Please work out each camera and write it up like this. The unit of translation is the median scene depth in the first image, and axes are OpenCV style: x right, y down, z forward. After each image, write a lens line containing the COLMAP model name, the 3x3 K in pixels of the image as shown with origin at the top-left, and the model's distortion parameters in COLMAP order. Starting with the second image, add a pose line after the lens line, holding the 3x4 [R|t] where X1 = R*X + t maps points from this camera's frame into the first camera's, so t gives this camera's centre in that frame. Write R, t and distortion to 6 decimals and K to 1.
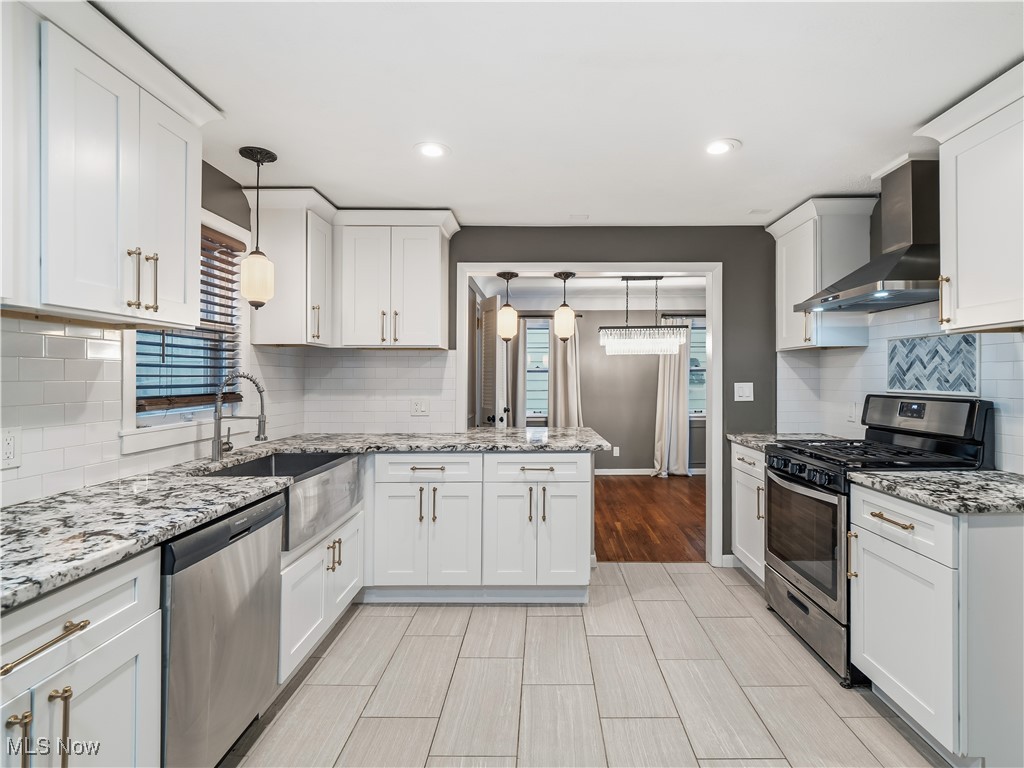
lens RADIAL K [[509.6, 0, 543.7], [0, 509.6, 372.8], [0, 0, 1]] dist [-0.000636, -0.000748]
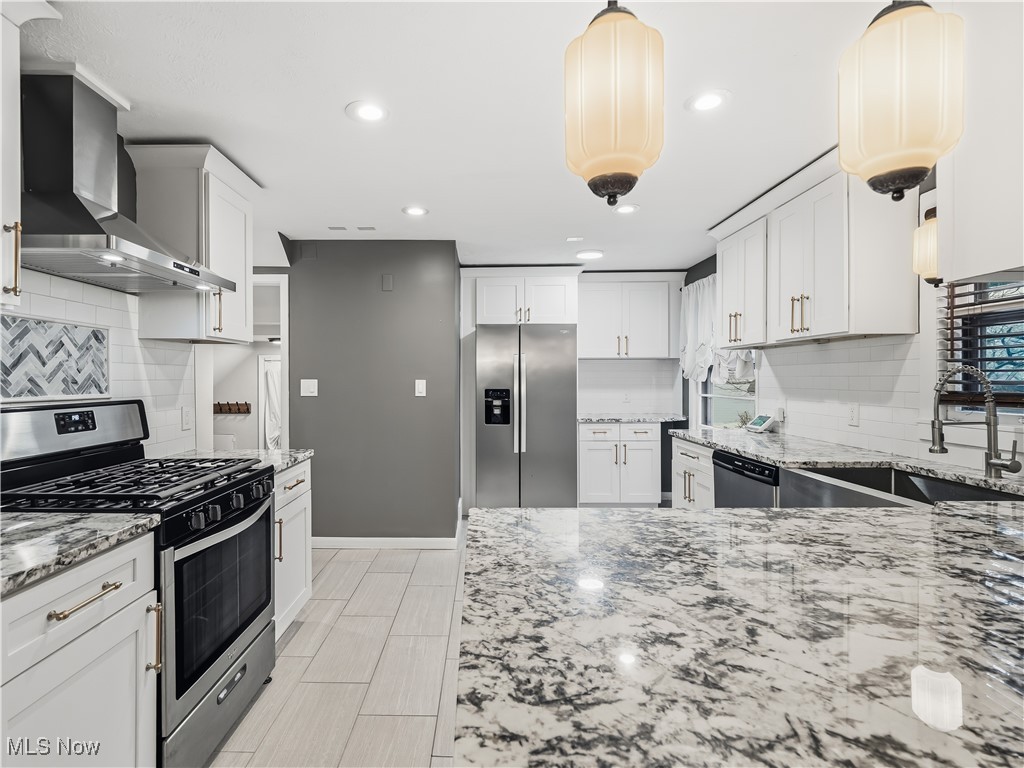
lens RADIAL K [[506.9, 0, 479.0], [0, 506.9, 383.6], [0, 0, 1]] dist [-0.039389, -0.000483]
pose [[-0.999890, 0.006011, 0.013536, 0.118050], [0.006025, 0.999981, 0.001004, 0.018066], [-0.013529, 0.001086, -0.999908, 1.497327]]
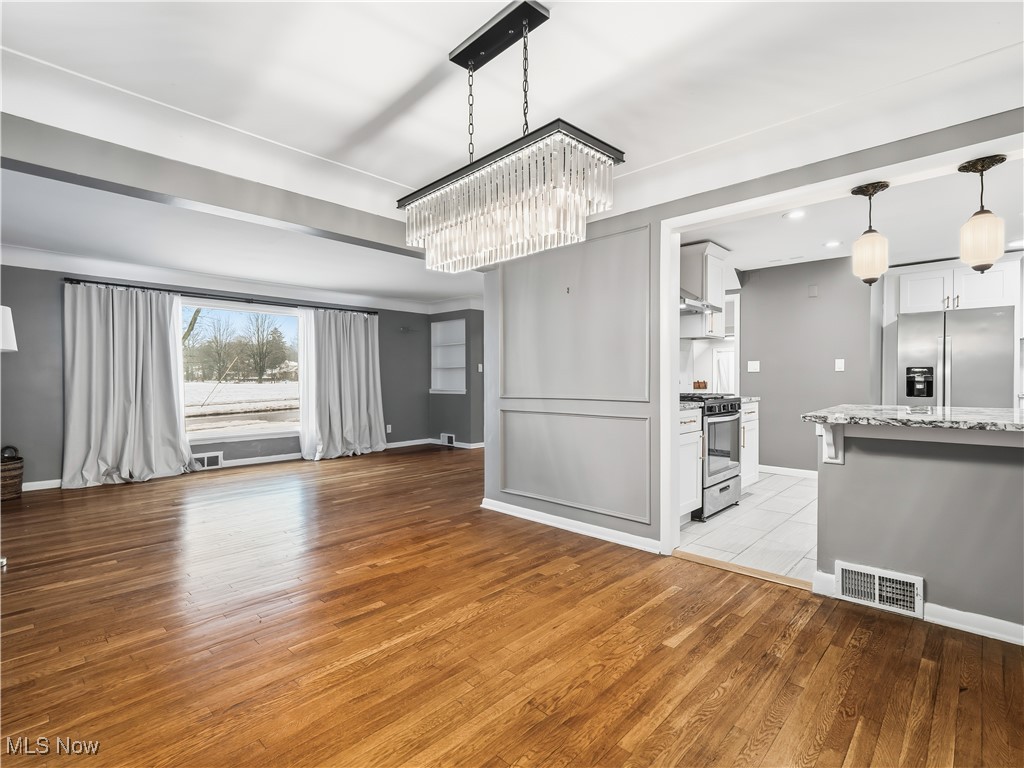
lens RADIAL K [[501.7, 0, 511.0], [0, 501.7, 388.2], [0, 0, 1]] dist [-0.000521, -0.002039]
pose [[-0.726813, -0.005295, 0.686815, -0.097373], [0.001292, 0.999958, 0.009077, 0.097939], [-0.686835, 0.007485, -0.726775, 2.326288]]
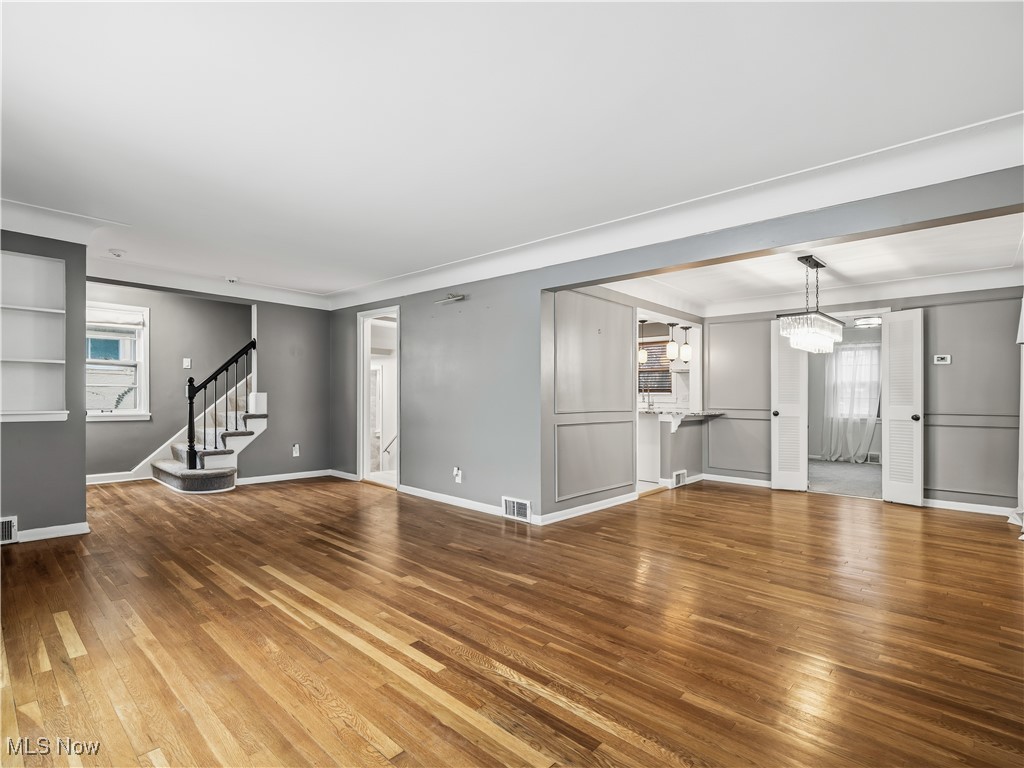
lens RADIAL K [[501.7, 0, 511.0], [0, 501.7, 388.2], [0, 0, 1]] dist [-0.000521, -0.002039]
pose [[-0.671362, -0.015187, -0.740974, 2.161051], [-0.004408, 0.999854, -0.016500, 0.086015], [0.741116, -0.007811, -0.671331, 2.230612]]
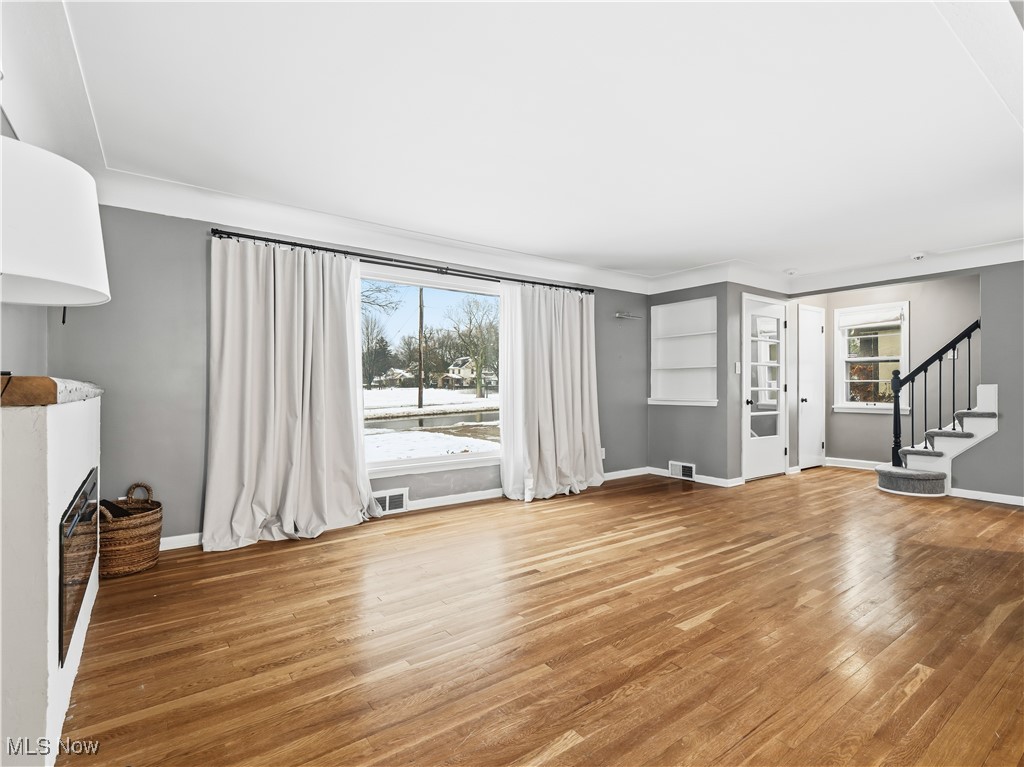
lens RADIAL K [[501.7, 0, 511.0], [0, 501.7, 387.7], [0, 0, 1]] dist [-0.000521, -0.002039]
pose [[-0.591761, 0.003080, 0.806108, 0.901685], [-0.003567, 0.999973, -0.006439, 0.100023], [-0.806106, -0.006686, -0.591734, 2.249244]]
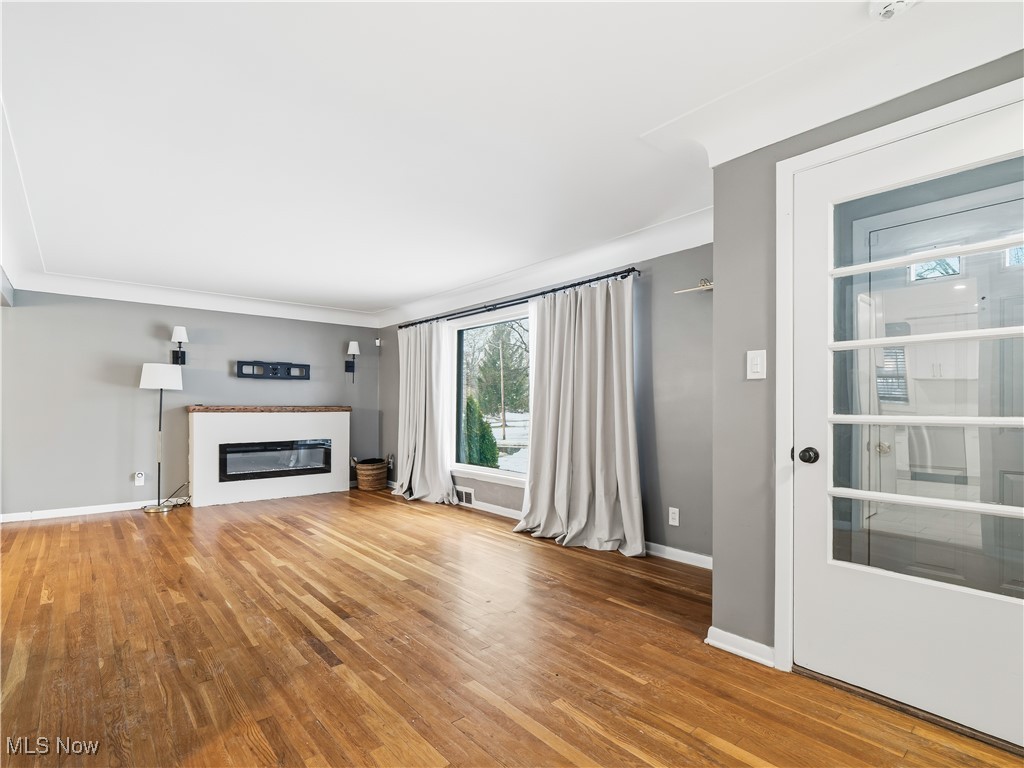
lens RADIAL K [[510.1, 0, 507.2], [0, 510.1, 399.5], [0, 0, 1]] dist [-0.000354, -0.000612]
pose [[0.760373, 0.017066, 0.649262, 1.143259], [-0.011365, 0.999851, -0.012970, 0.078264], [-0.649387, 0.002483, 0.760454, 0.094360]]
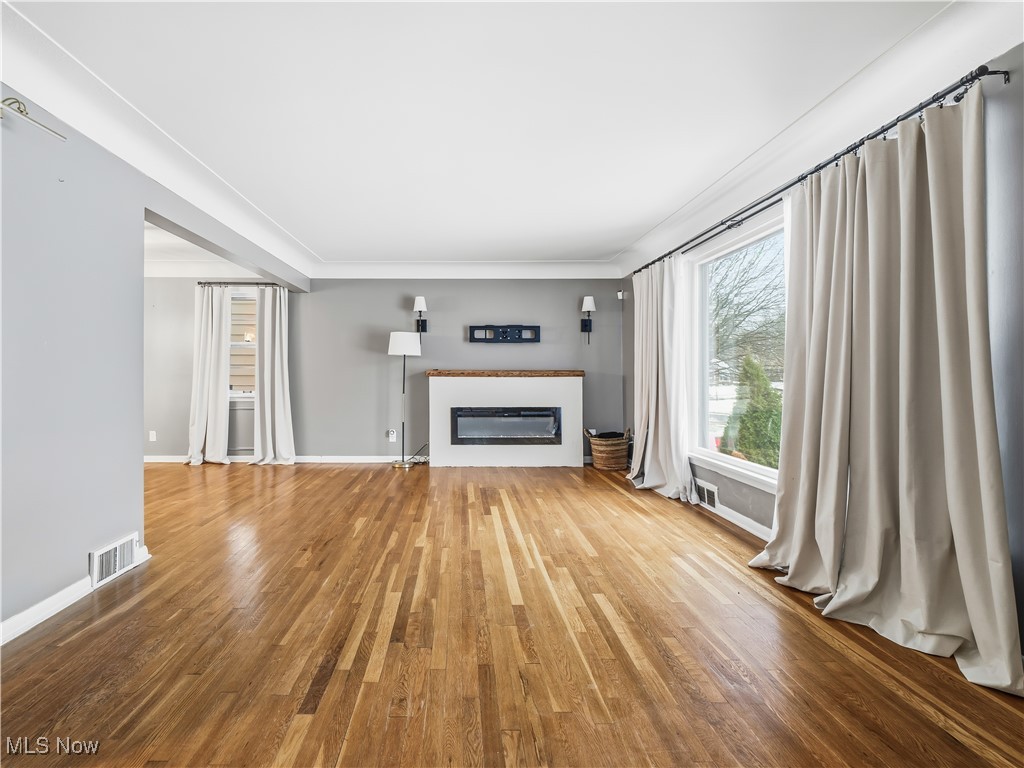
lens RADIAL K [[518.5, 0, 458.2], [0, 518.5, 362.3], [0, 0, 1]] dist [0.001107, -0.003083]
pose [[0.999973, 0.007278, 0.000757, 1.606570], [-0.007265, 0.999852, -0.015584, 0.089755], [-0.000870, 0.015578, 0.999878, 0.261155]]
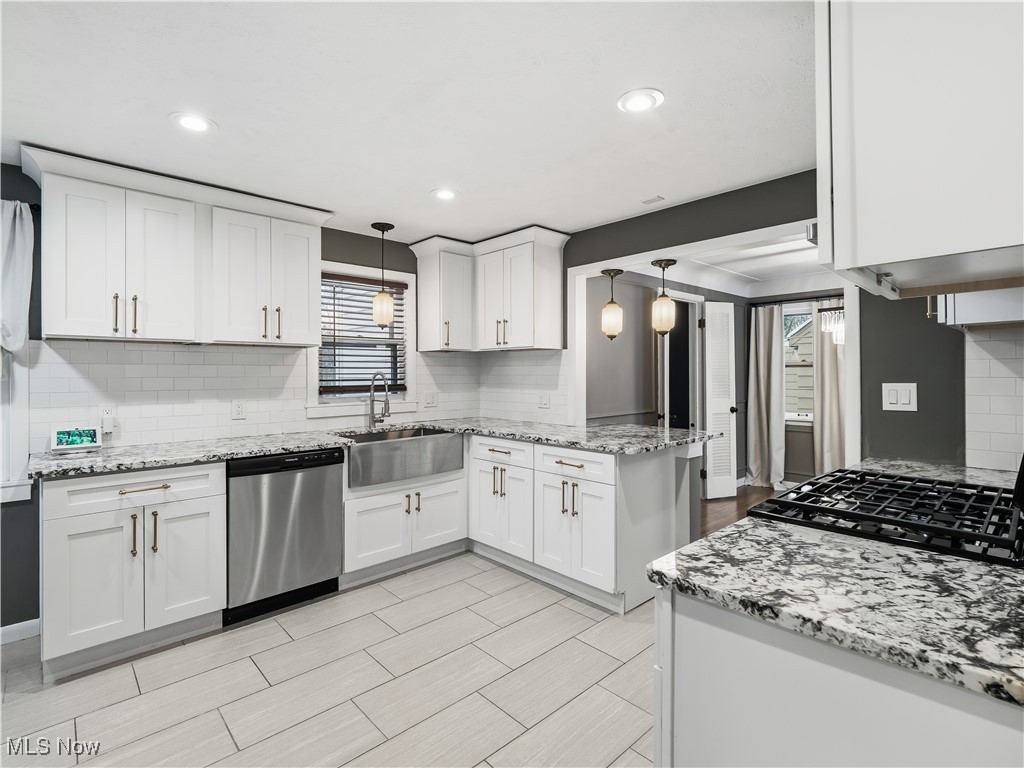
lens RADIAL K [[499.7, 0, 511.6], [0, 499.7, 368.5], [0, 0, 1]] dist [0.000196, -0.000475]
pose [[0.679600, -0.006370, -0.733555, 0.647514], [0.008469, 0.999964, -0.000837, -0.004089], [0.733534, -0.005644, 0.679630, 0.231297]]
